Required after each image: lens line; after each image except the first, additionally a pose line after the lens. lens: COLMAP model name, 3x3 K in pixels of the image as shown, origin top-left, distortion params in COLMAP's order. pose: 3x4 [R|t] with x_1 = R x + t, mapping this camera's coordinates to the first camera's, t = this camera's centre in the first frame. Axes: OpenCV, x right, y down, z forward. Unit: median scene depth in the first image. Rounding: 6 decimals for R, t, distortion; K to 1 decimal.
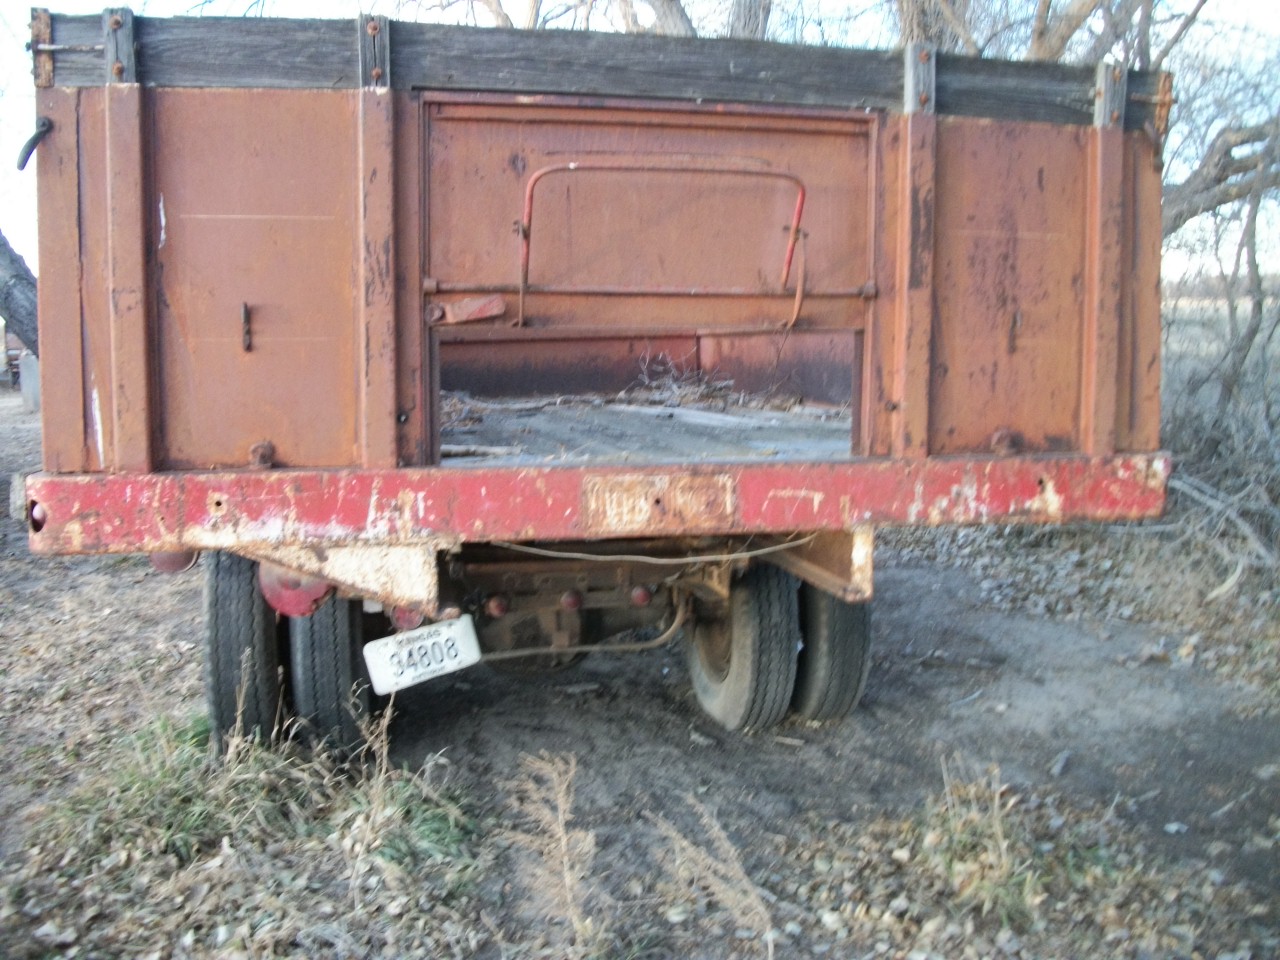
lens RADIAL K [[1208.7, 0, 640.0], [0, 1208.7, 480.0], [0, 0, 1]] dist [-0.091160, 0.001762]
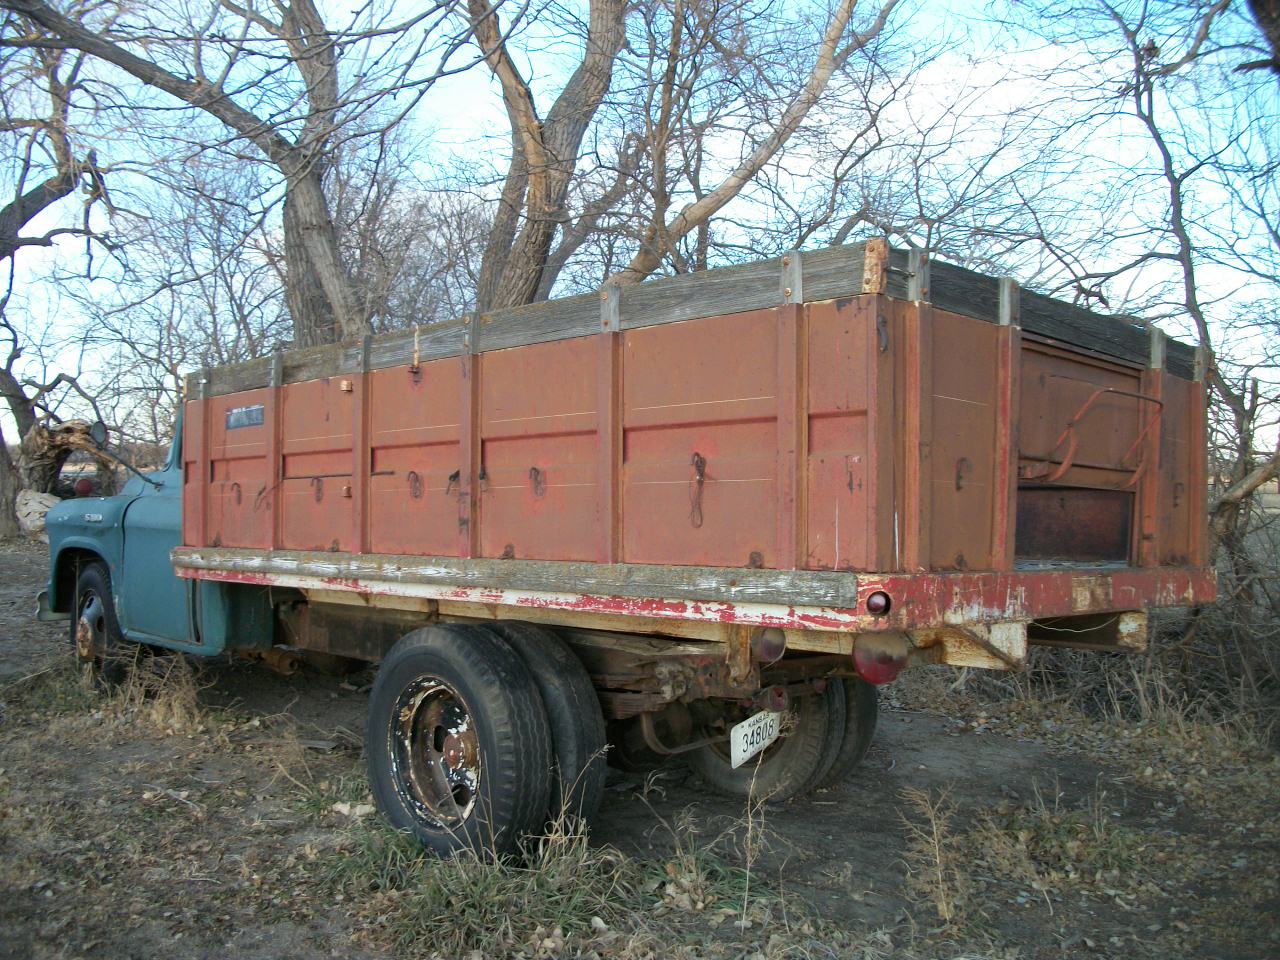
lens RADIAL K [[1208.7, 0, 640.0], [0, 1208.7, 480.0], [0, 0, 1]] dist [-0.091160, 0.001762]
pose [[0.840853, 0.041357, 0.539682, -1.163331], [0.030964, 0.991768, -0.124244, 0.040745], [-0.540377, 0.121181, 0.832651, -0.016261]]
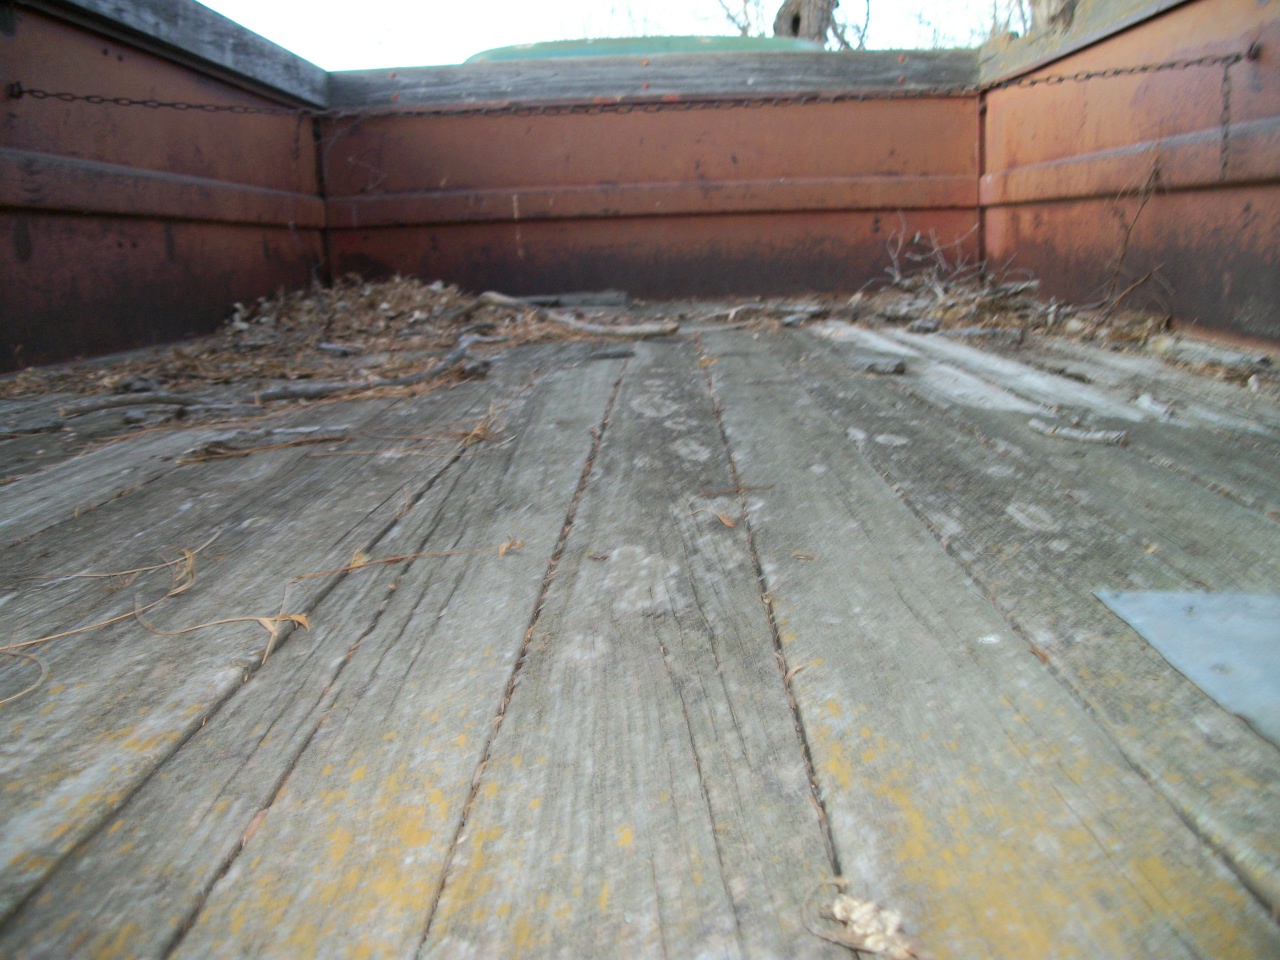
lens RADIAL K [[1282.1, 0, 640.0], [0, 1282.1, 480.0], [0, 0, 1]] dist [-0.153284, 0.001666]
pose [[0.975291, 0.033225, -0.218412, 0.024788], [-0.014669, 0.996184, 0.086037, -0.034593], [0.220437, -0.080707, 0.972056, 0.349535]]
